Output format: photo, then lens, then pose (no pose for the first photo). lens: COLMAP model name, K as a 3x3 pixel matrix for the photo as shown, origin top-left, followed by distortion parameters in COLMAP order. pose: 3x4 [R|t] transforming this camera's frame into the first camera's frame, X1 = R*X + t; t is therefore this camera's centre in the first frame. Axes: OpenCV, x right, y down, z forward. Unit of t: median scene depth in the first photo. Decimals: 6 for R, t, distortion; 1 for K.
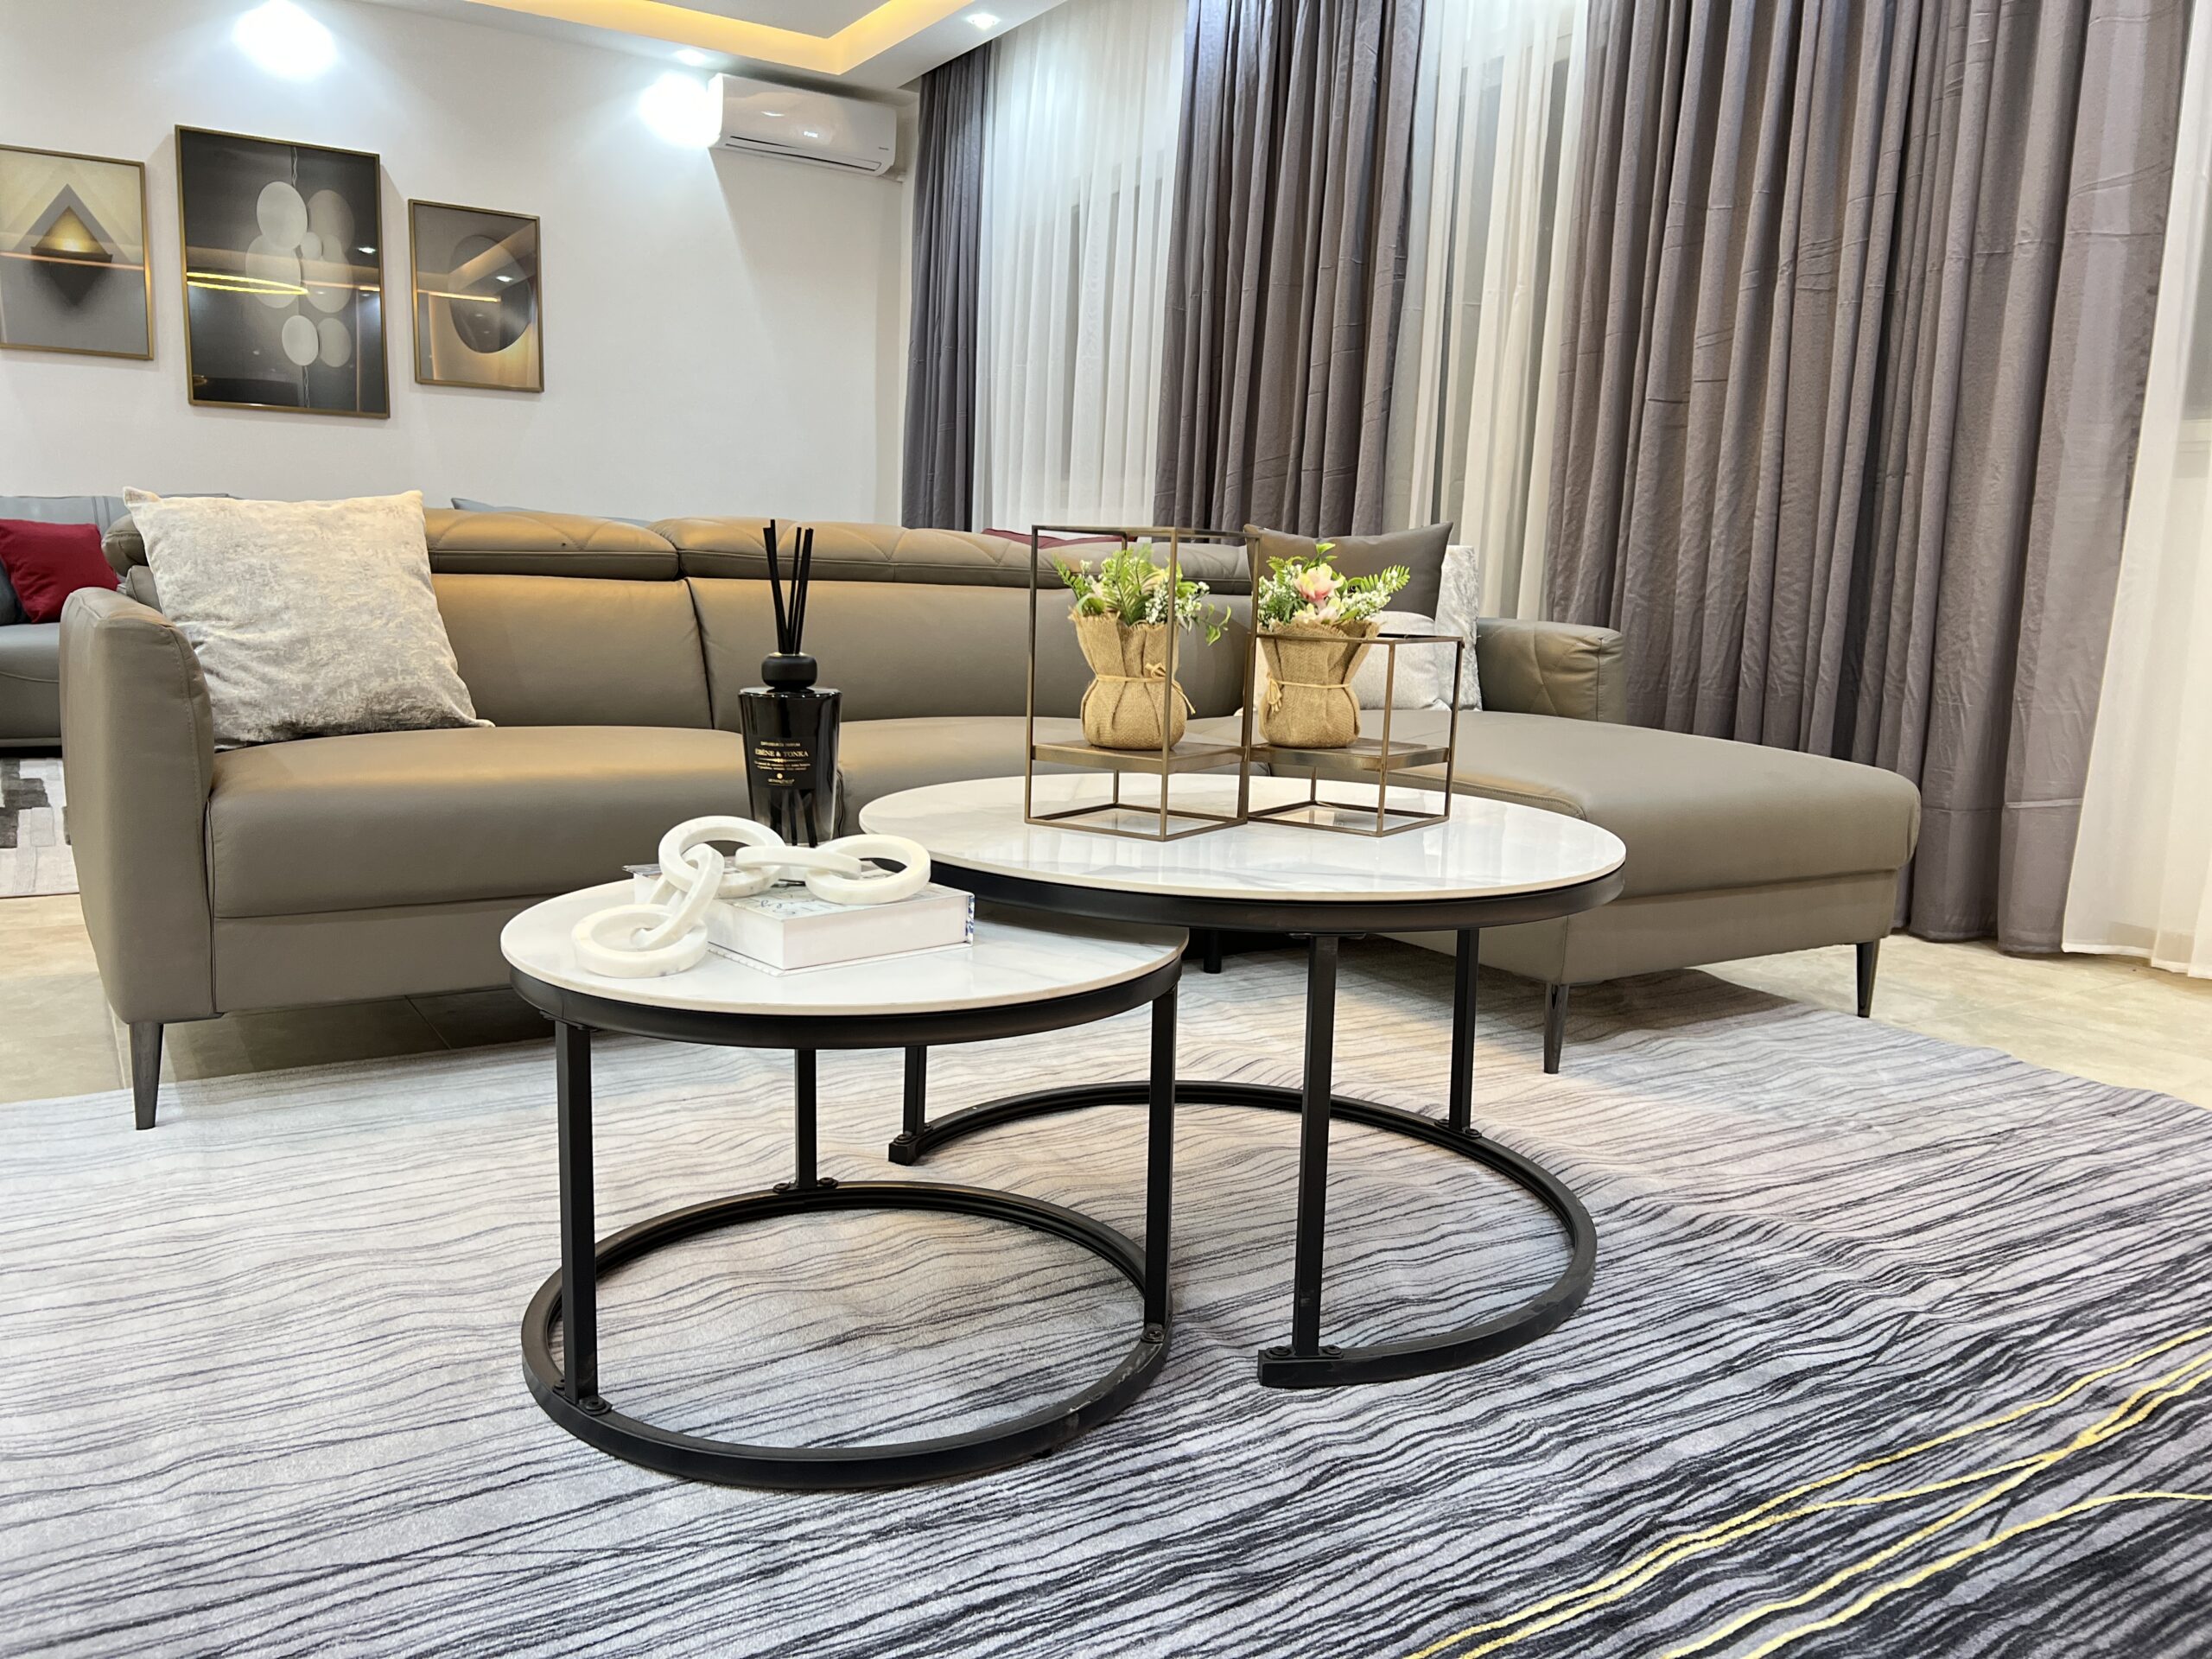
lens RADIAL K [[1689.2, 0, 1108.6], [0, 1689.2, 822.1], [0, 0, 1]] dist [0.035026, -0.010408]
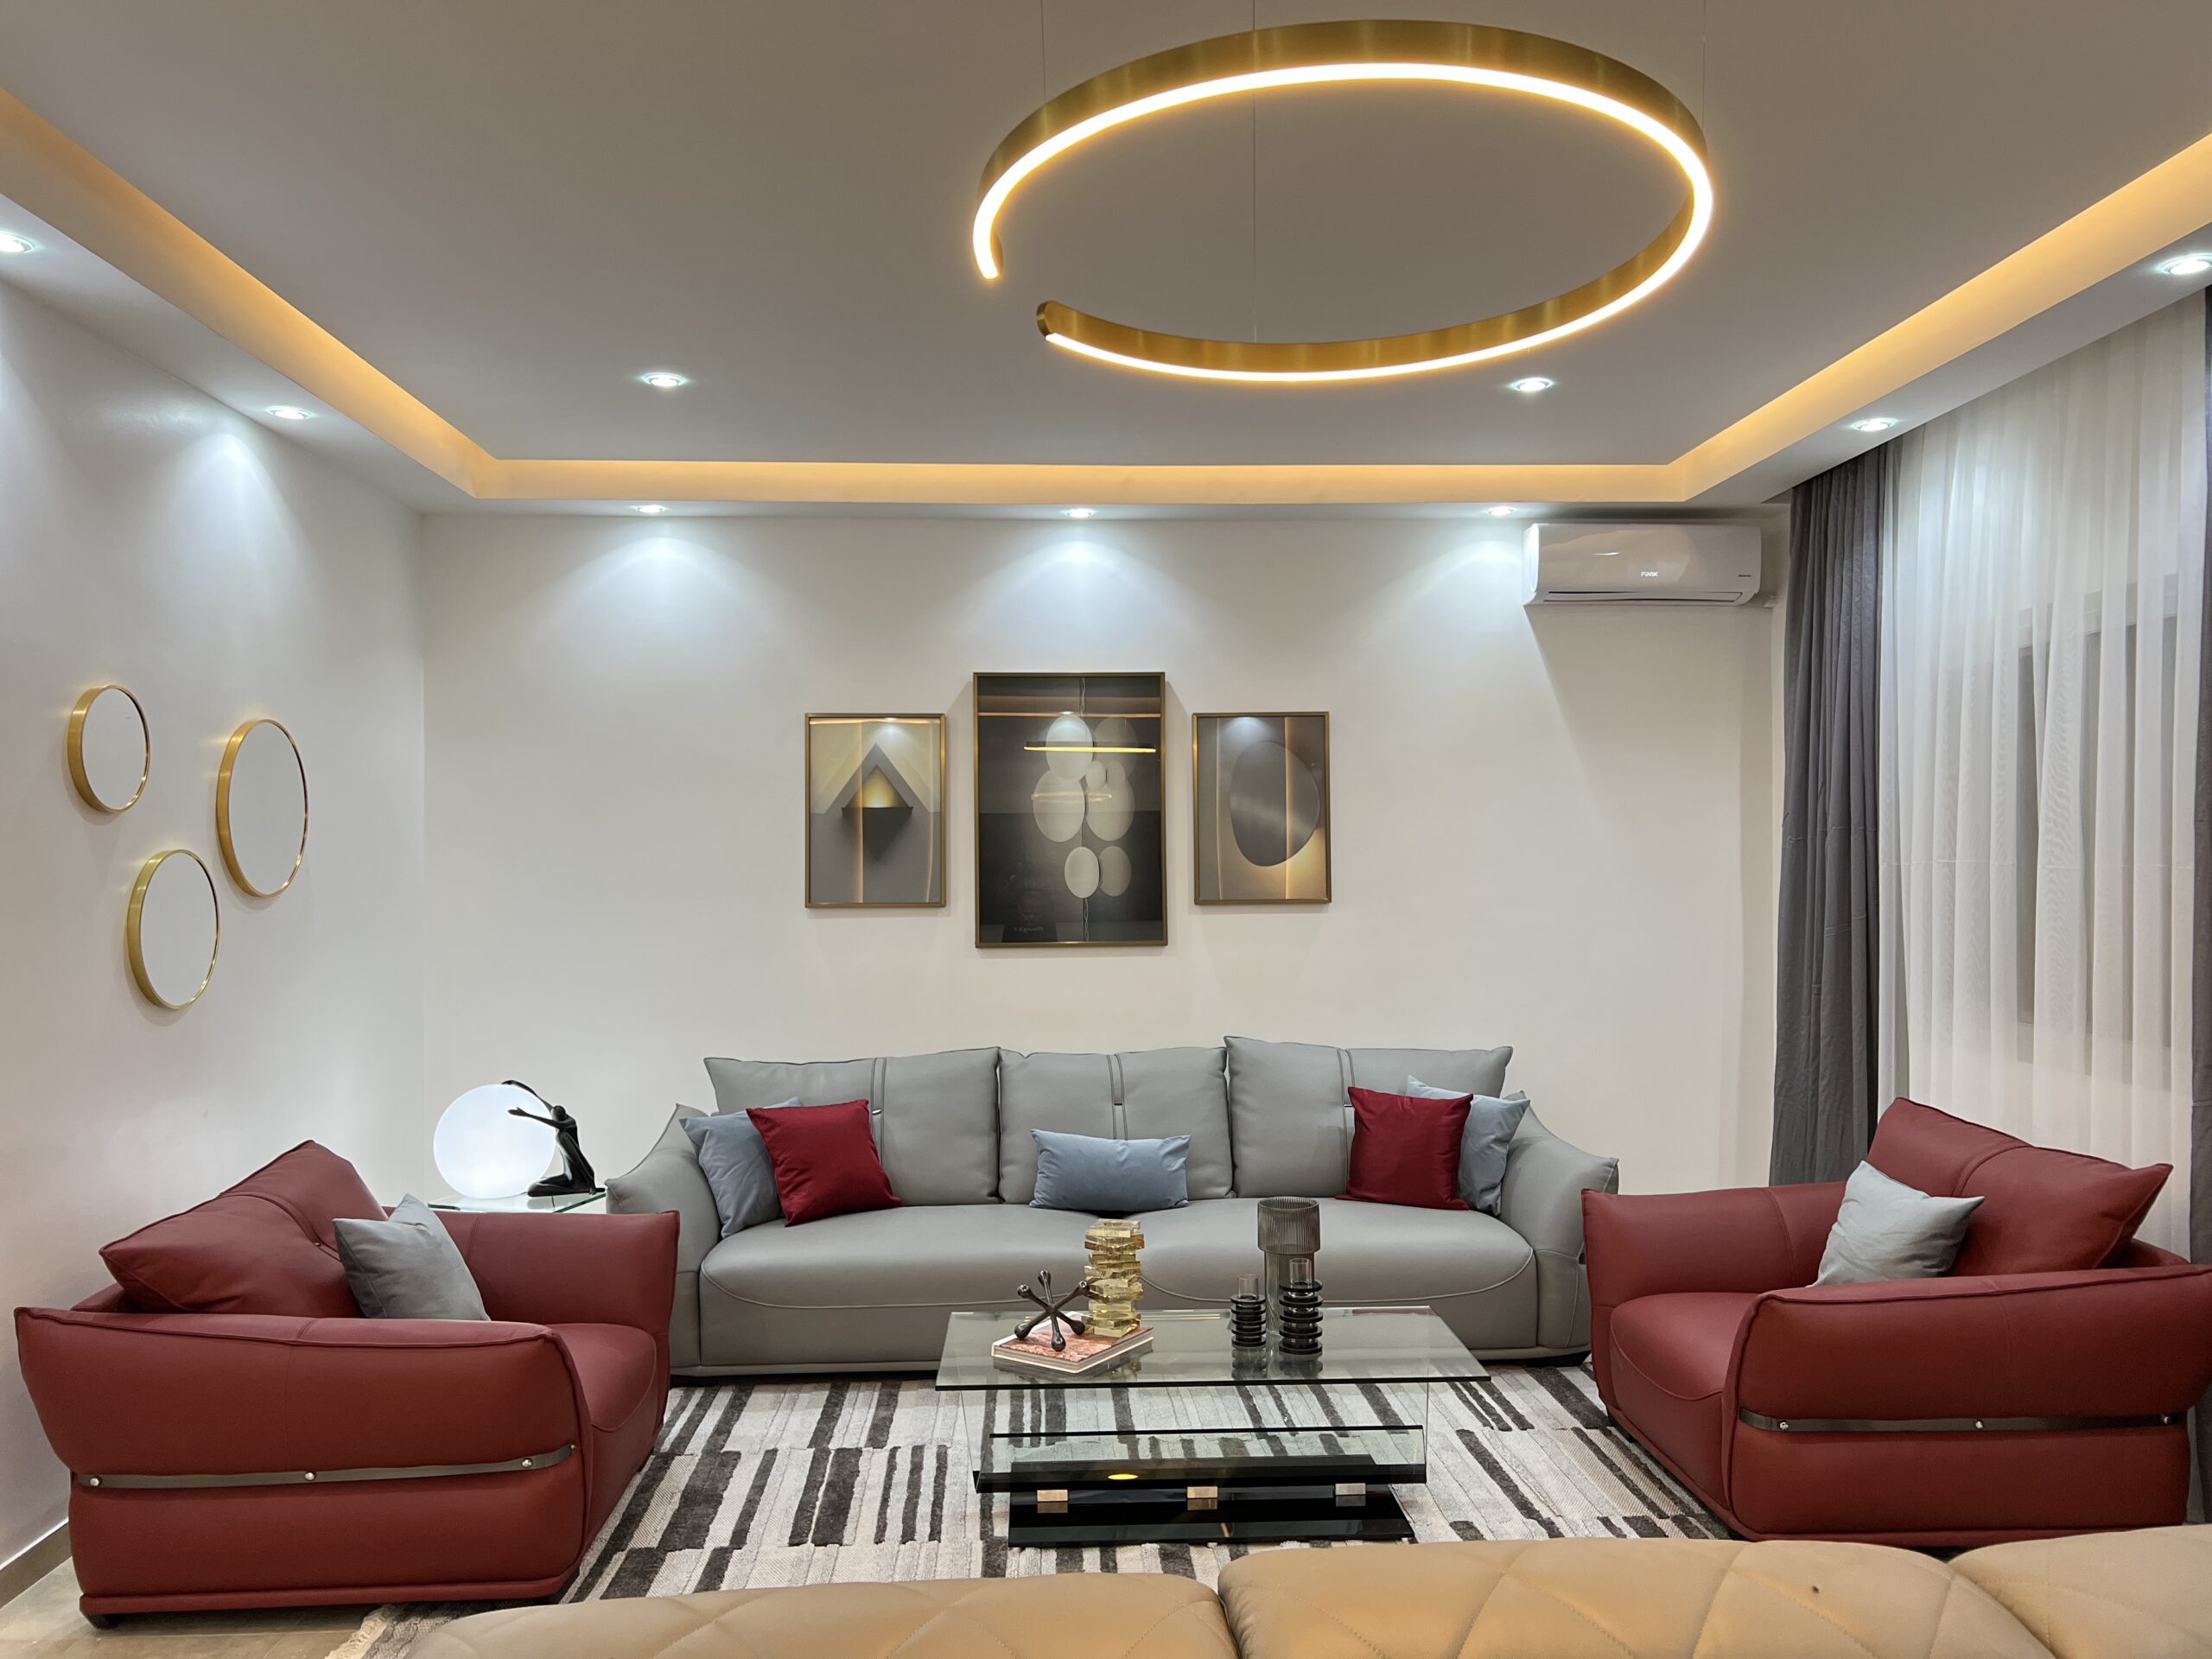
lens RADIAL K [[1689.2, 0, 1108.2], [0, 1689.2, 840.7], [0, 0, 1]] dist [0.035026, -0.010408]
pose [[0.866724, -0.044072, -0.496837, -0.001378], [-0.037453, 0.987526, -0.152935, -0.157521], [0.497380, 0.151160, 0.854262, 0.214104]]
